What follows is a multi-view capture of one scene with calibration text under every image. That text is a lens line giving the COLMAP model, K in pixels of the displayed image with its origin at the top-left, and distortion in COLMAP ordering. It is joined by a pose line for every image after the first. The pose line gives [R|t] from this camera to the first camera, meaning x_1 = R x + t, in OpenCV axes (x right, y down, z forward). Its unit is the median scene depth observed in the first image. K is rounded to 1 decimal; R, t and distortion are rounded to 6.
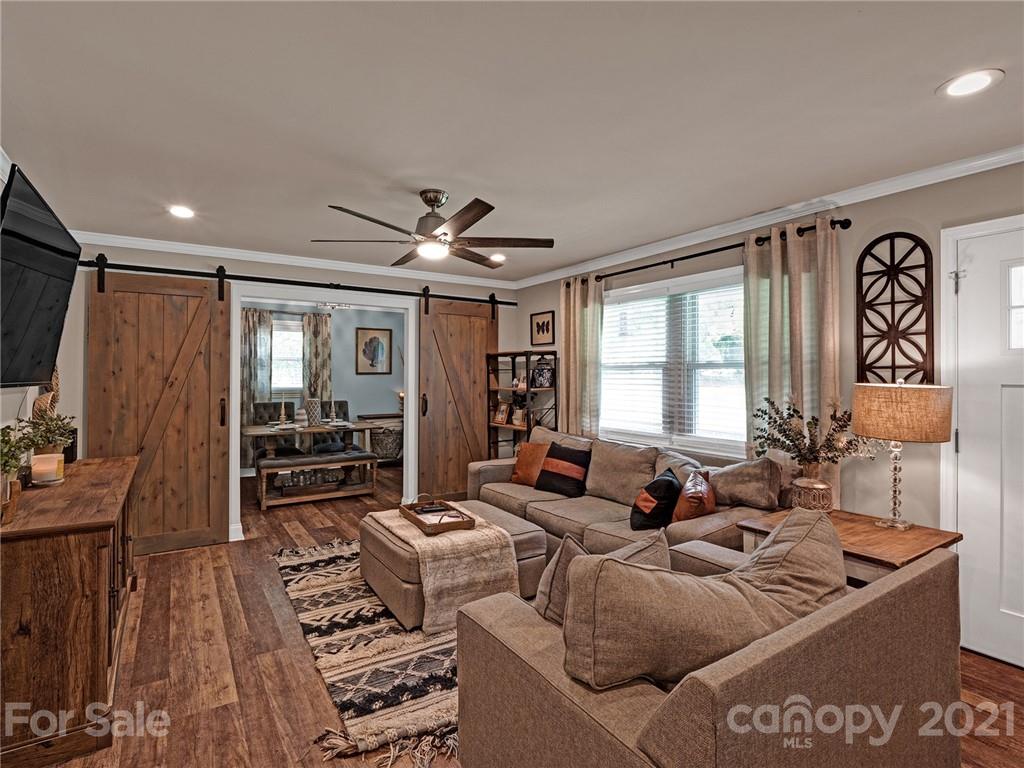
lens RADIAL K [[524.3, 0, 519.2], [0, 524.3, 370.0], [0, 0, 1]] dist [0.000725, -0.002041]
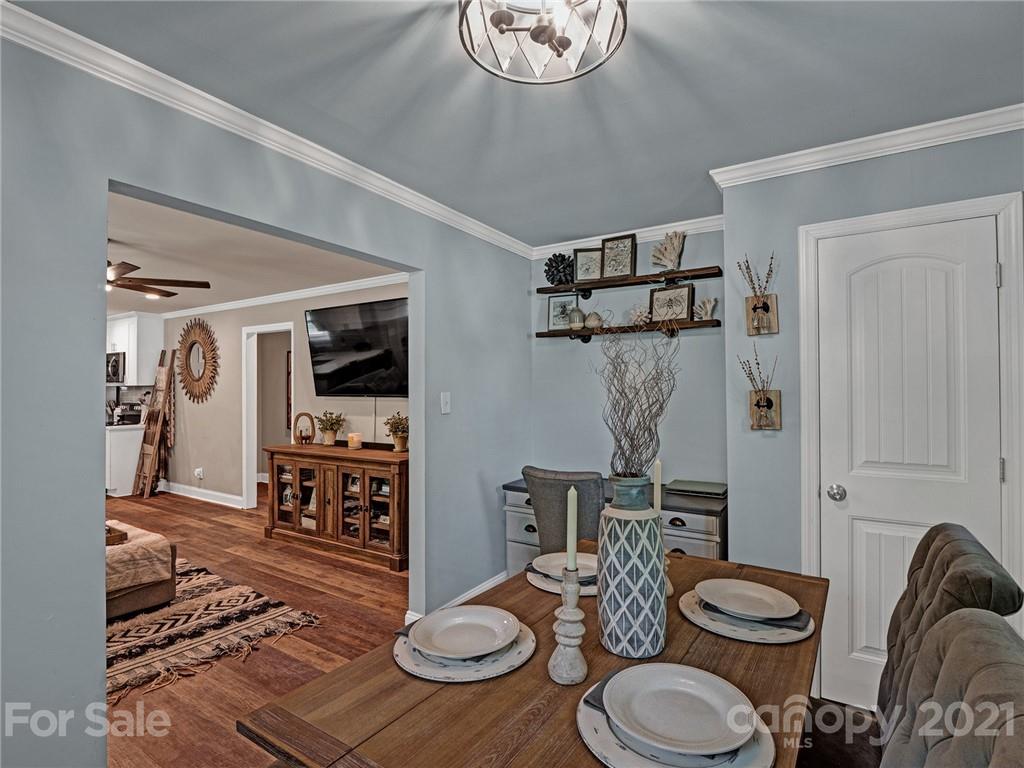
lens RADIAL K [[528.8, 0, 530.4], [0, 528.8, 384.6], [0, 0, 1]] dist [-0.010344, -0.000787]
pose [[-0.913061, -0.005149, -0.407791, -0.418277], [0.003372, 0.999791, -0.020174, 0.016361], [0.407809, -0.019795, -0.912853, 1.782721]]
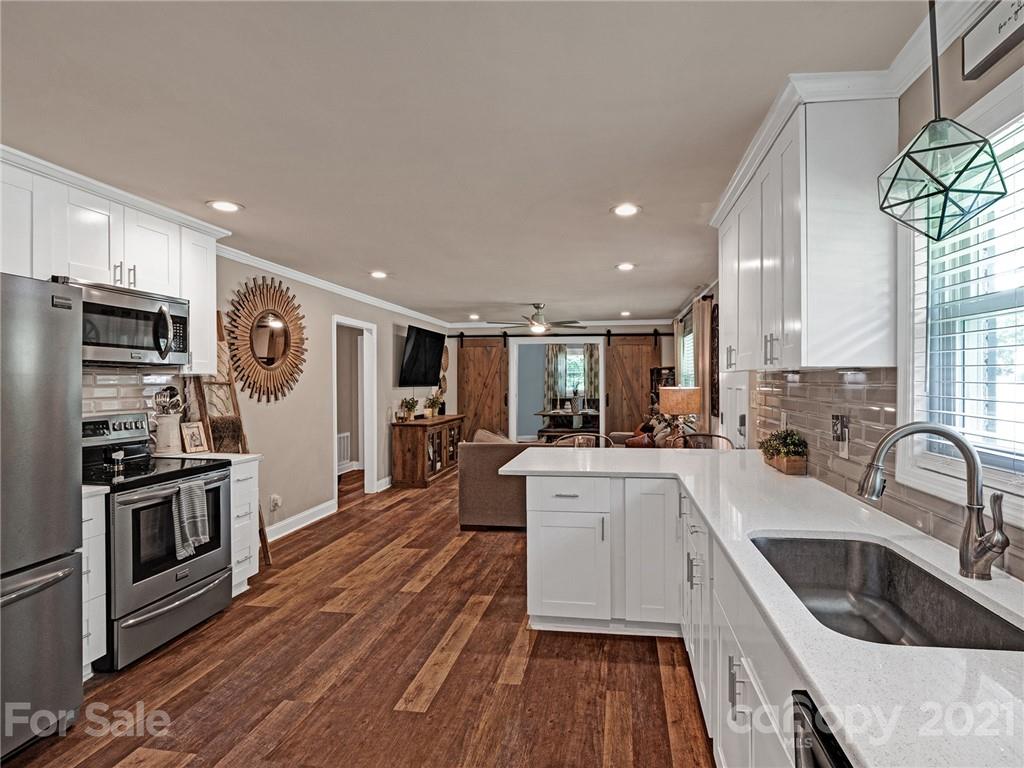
lens RADIAL K [[528.8, 0, 530.4], [0, 528.8, 384.6], [0, 0, 1]] dist [-0.010344, -0.000787]
pose [[0.733482, 0.002706, -0.679703, 0.992814], [0.008184, 0.999884, 0.012813, -0.008549], [0.679659, -0.014961, 0.733375, -0.520690]]
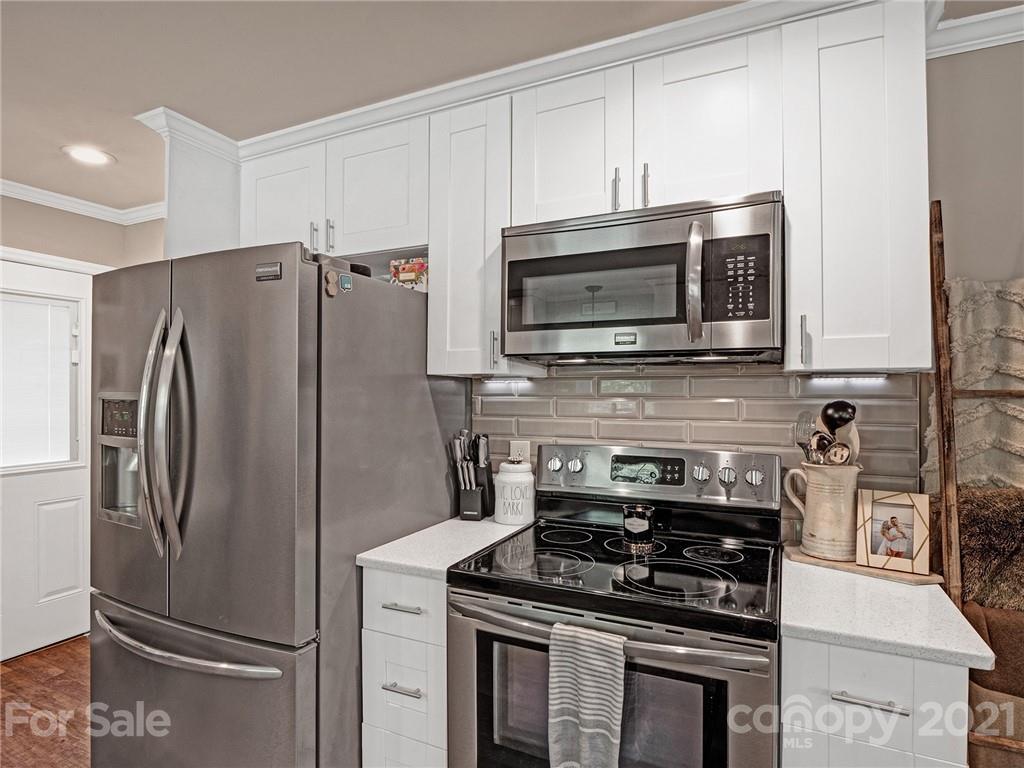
lens RADIAL K [[543.8, 0, 543.7], [0, 543.8, 391.3], [0, 0, 1]] dist [-0.001172, -0.000626]
pose [[-0.845410, -0.007097, -0.534071, 0.387214], [0.000756, 0.999895, -0.014484, -0.001785], [0.534117, -0.012648, -0.845316, -0.085240]]
